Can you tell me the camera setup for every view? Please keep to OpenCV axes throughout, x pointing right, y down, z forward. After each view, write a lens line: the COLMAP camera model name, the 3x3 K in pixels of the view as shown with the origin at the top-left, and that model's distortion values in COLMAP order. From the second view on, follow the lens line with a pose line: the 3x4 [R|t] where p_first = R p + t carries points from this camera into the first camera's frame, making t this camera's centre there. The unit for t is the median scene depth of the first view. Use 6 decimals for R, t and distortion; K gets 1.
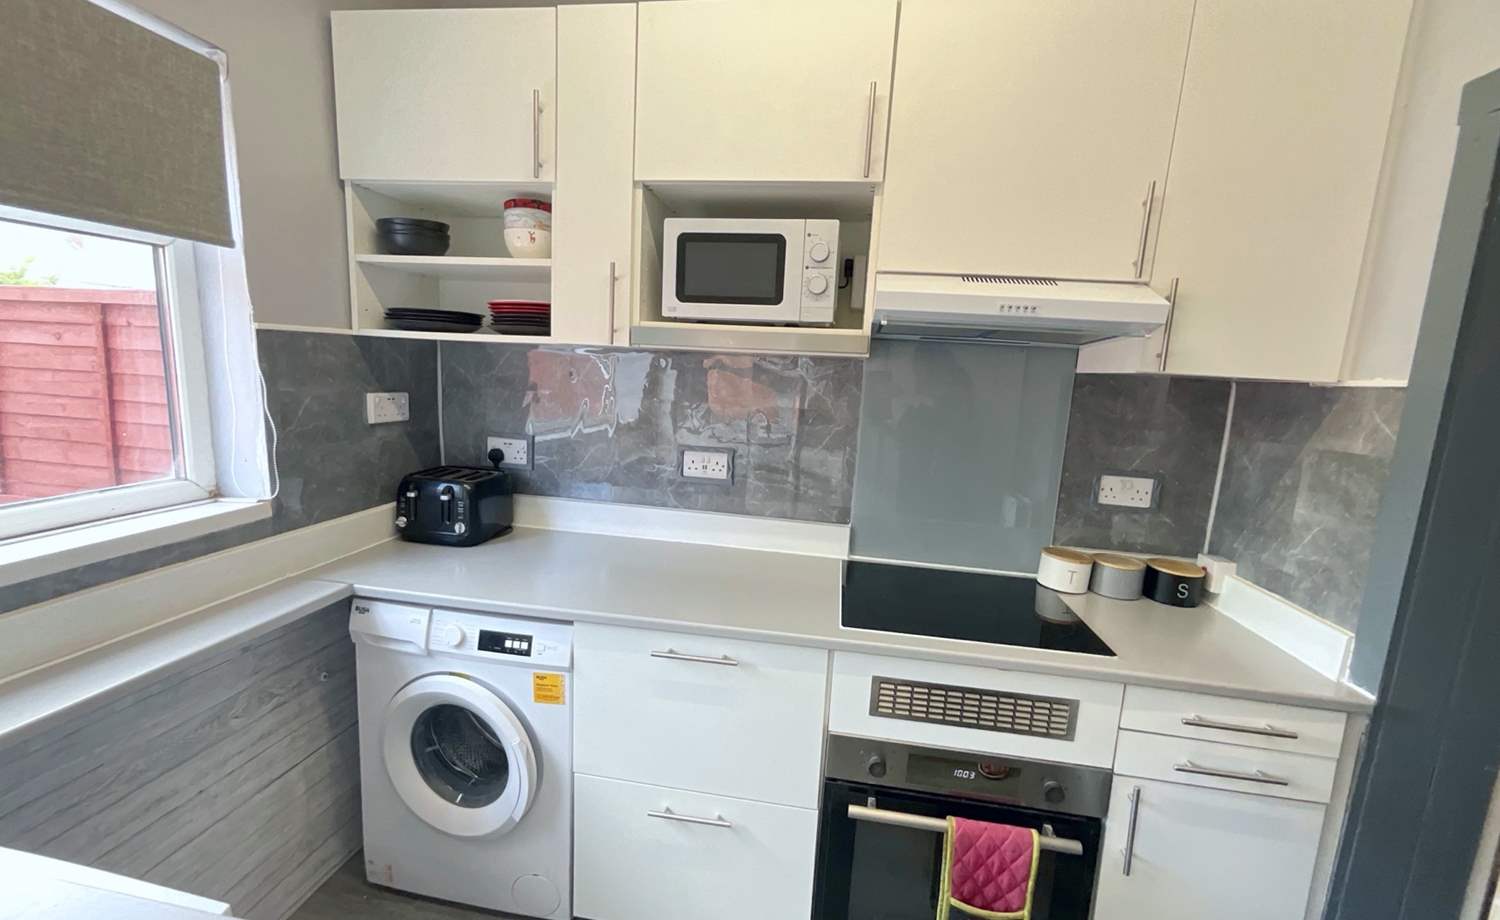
lens RADIAL K [[612.2, 0, 748.1], [0, 612.2, 461.0], [0, 0, 1]] dist [0.001023, 0.000040]
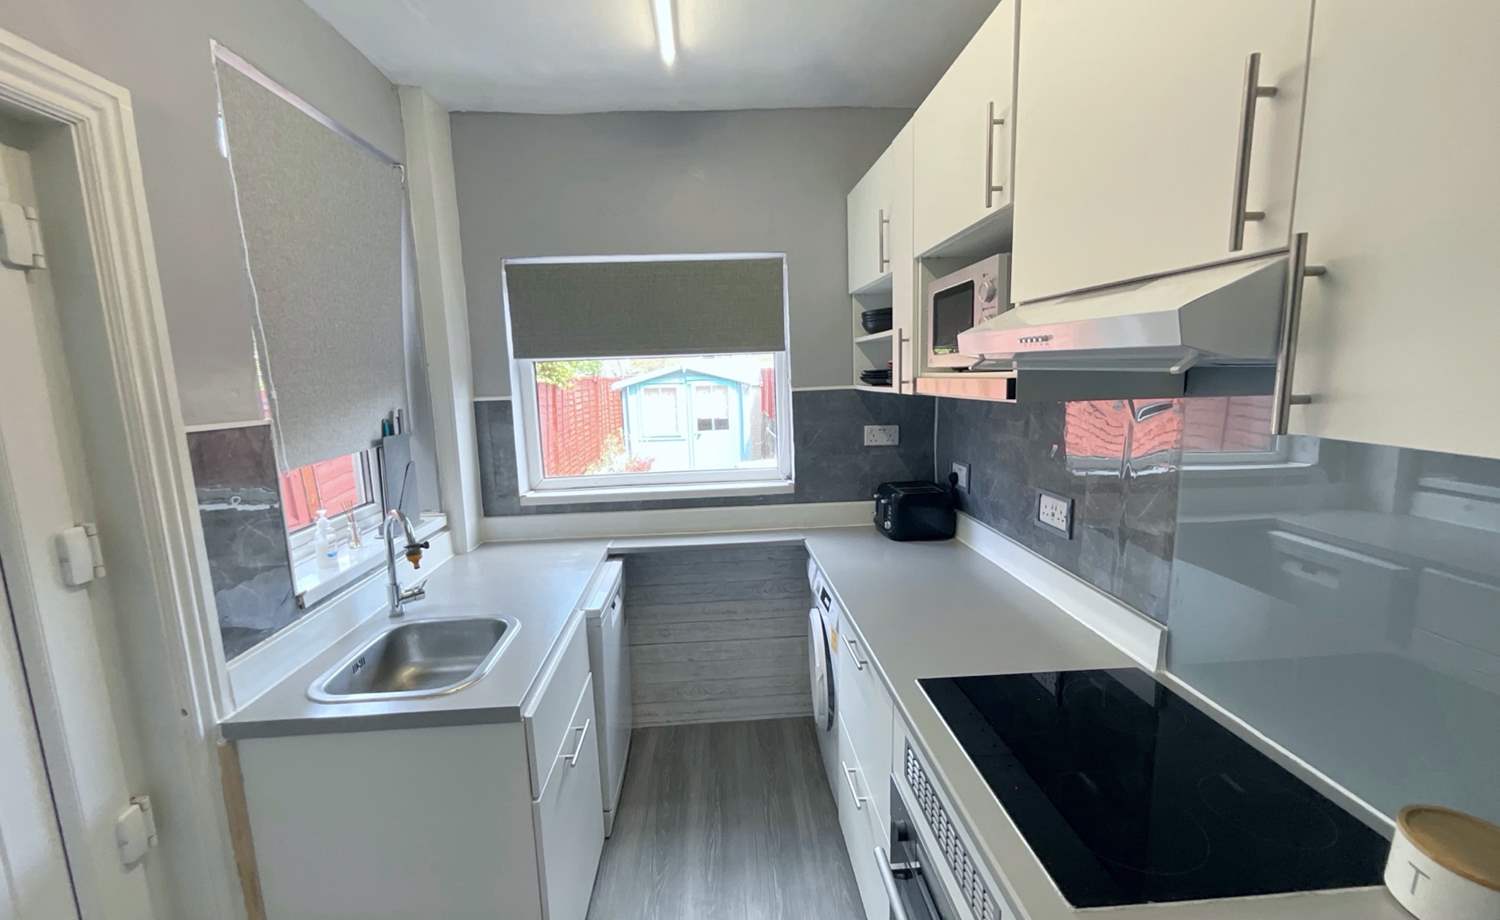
lens RADIAL K [[612.2, 0, 745.9], [0, 612.2, 463.0], [0, 0, 1]] dist [0.001023, 0.000040]
pose [[0.212202, 0.087723, -0.973280, 0.863992], [-0.107932, 0.991973, 0.065875, -0.092991], [0.971247, 0.091069, 0.219967, 0.411155]]
